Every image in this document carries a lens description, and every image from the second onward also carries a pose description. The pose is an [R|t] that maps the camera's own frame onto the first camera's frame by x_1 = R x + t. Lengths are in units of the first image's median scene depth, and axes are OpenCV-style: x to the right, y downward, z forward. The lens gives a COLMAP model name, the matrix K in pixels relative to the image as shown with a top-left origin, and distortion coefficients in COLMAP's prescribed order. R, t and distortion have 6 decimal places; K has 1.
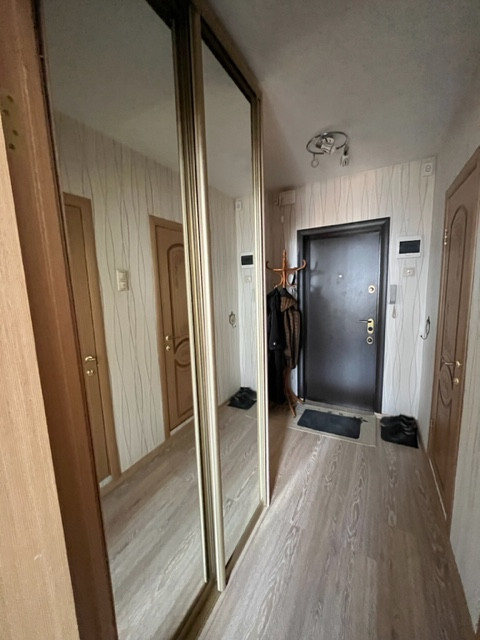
lens RADIAL K [[257.2, 0, 241.1], [0, 257.2, 318.8], [0, 0, 1]] dist [-0.002306, -0.000334]
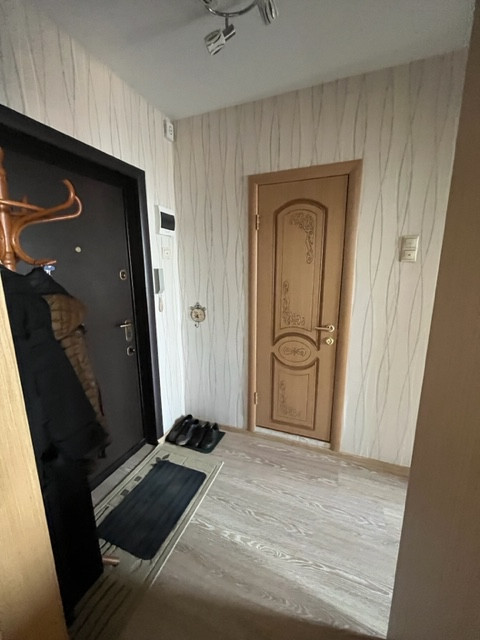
lens RADIAL K [[257.2, 0, 241.1], [0, 257.2, 318.8], [0, 0, 1]] dist [-0.002306, -0.000334]
pose [[-0.120535, -0.158744, 0.979935, -0.220869], [0.131207, 0.975924, 0.174233, -0.093494], [-0.984000, 0.149576, -0.096804, 0.914023]]
